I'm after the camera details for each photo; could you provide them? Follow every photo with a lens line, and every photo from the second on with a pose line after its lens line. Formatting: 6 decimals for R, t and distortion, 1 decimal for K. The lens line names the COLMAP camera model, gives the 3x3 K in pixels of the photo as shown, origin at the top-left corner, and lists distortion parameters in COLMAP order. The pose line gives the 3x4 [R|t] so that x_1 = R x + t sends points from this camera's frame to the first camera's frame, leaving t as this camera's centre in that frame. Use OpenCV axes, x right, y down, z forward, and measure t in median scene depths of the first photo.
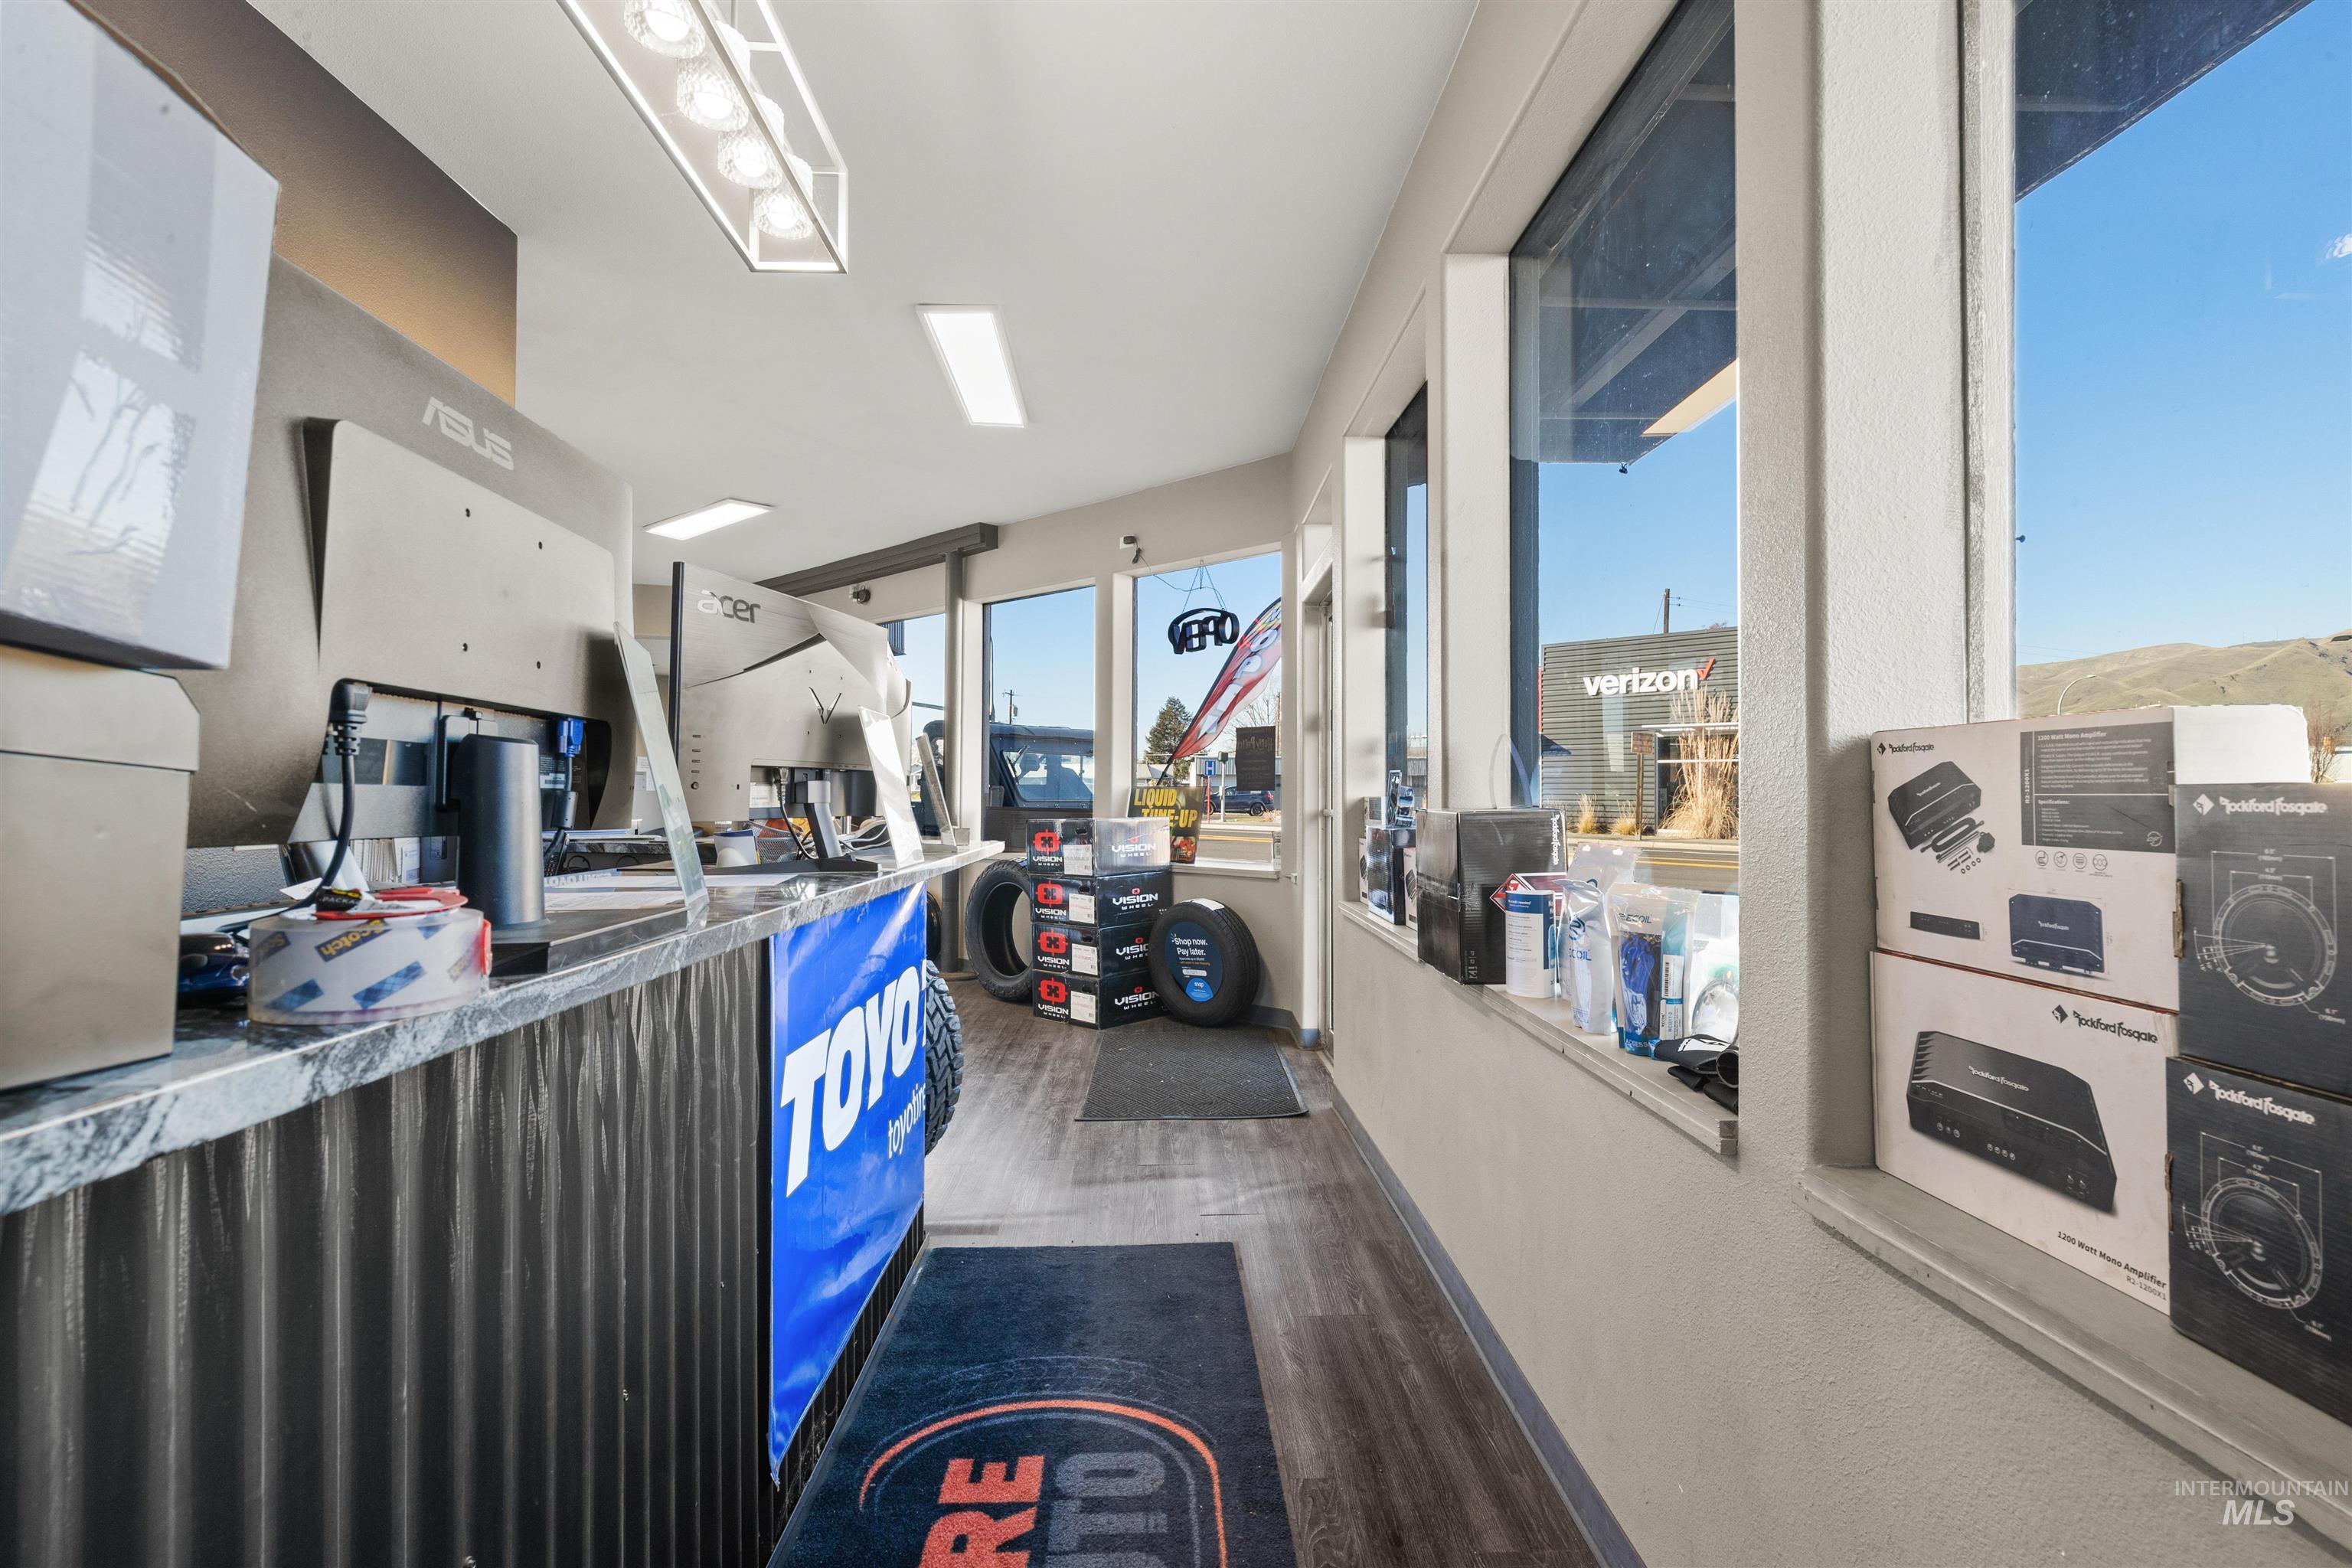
lens RADIAL K [[1081.6, 0, 1176.8], [0, 1081.6, 787.1], [0, 0, 1]] dist [-0.010161, 0.000350]
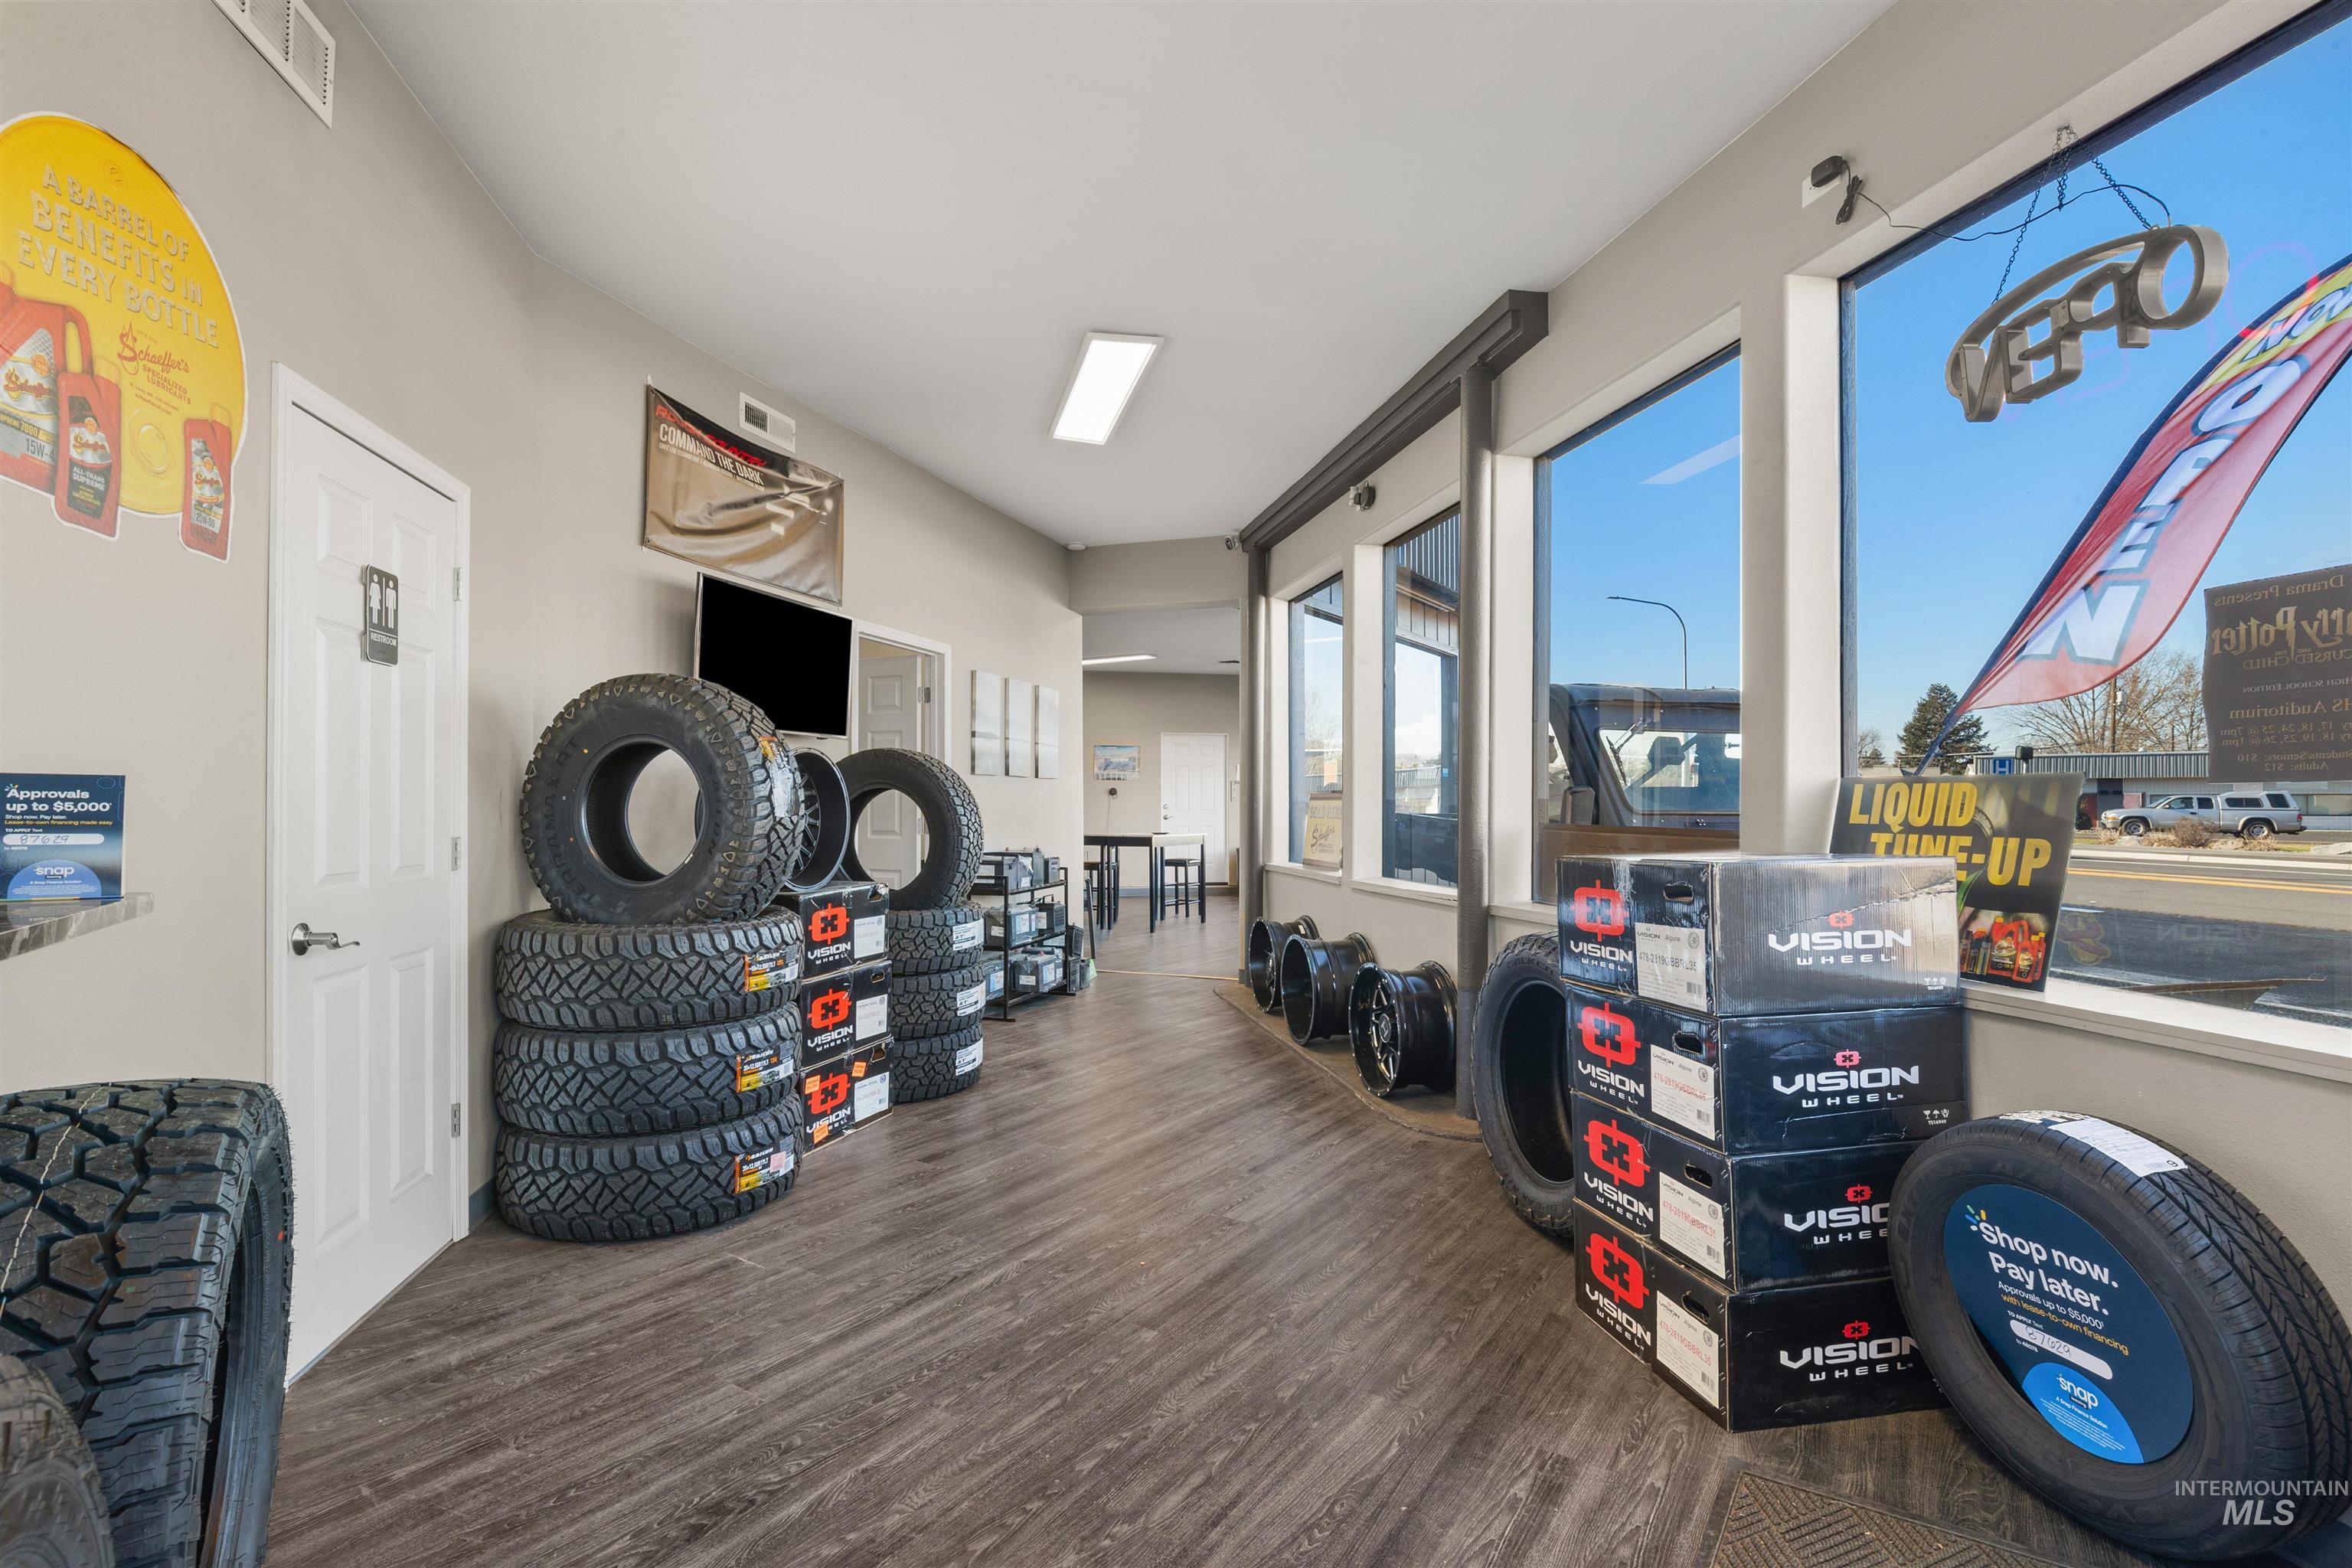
lens RADIAL K [[1081.6, 0, 1172.2], [0, 1081.6, 801.9], [0, 0, 1]] dist [-0.010161, 0.000350]
pose [[0.812582, -0.006017, -0.582816, -0.010533], [0.006669, 0.999977, -0.001026, 0.007797], [0.582809, -0.003053, 0.812603, 0.565767]]
